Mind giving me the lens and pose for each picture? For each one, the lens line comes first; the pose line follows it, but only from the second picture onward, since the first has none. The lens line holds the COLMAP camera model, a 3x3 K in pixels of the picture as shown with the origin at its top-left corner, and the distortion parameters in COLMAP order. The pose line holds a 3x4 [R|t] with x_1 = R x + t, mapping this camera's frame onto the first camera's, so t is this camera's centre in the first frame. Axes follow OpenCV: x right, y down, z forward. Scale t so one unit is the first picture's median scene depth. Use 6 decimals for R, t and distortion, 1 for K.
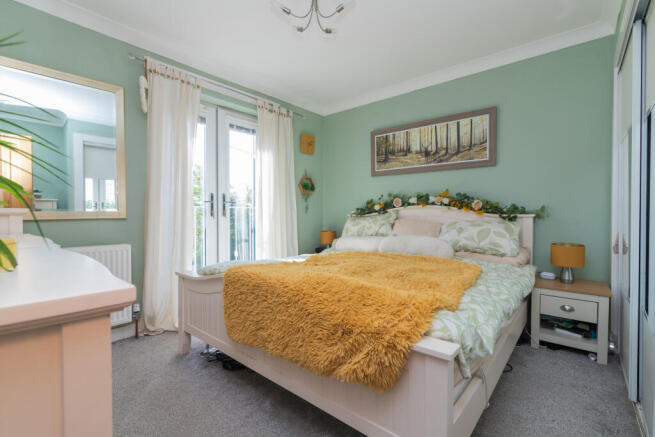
lens RADIAL K [[298.3, 0, 330.0], [0, 298.3, 219.3], [0, 0, 1]] dist [0.001689, -0.000042]
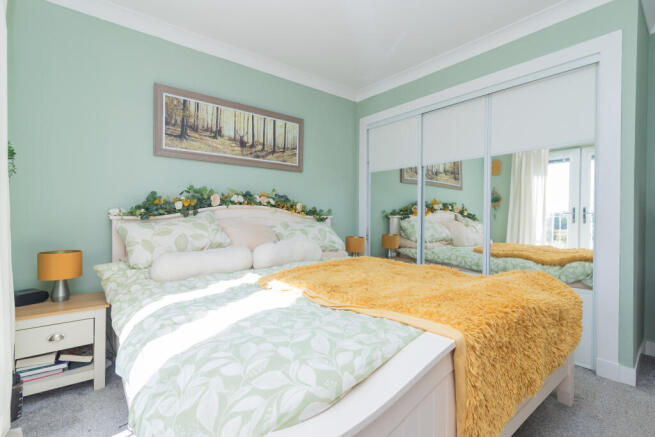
lens RADIAL K [[298.3, 0, 330.0], [0, 298.3, 219.3], [0, 0, 1]] dist [0.001689, -0.000042]
pose [[0.196645, -0.011570, 0.980406, -0.464987], [0.015727, 0.999839, 0.008645, -0.010757], [-0.980349, 0.013719, 0.196795, 0.608823]]
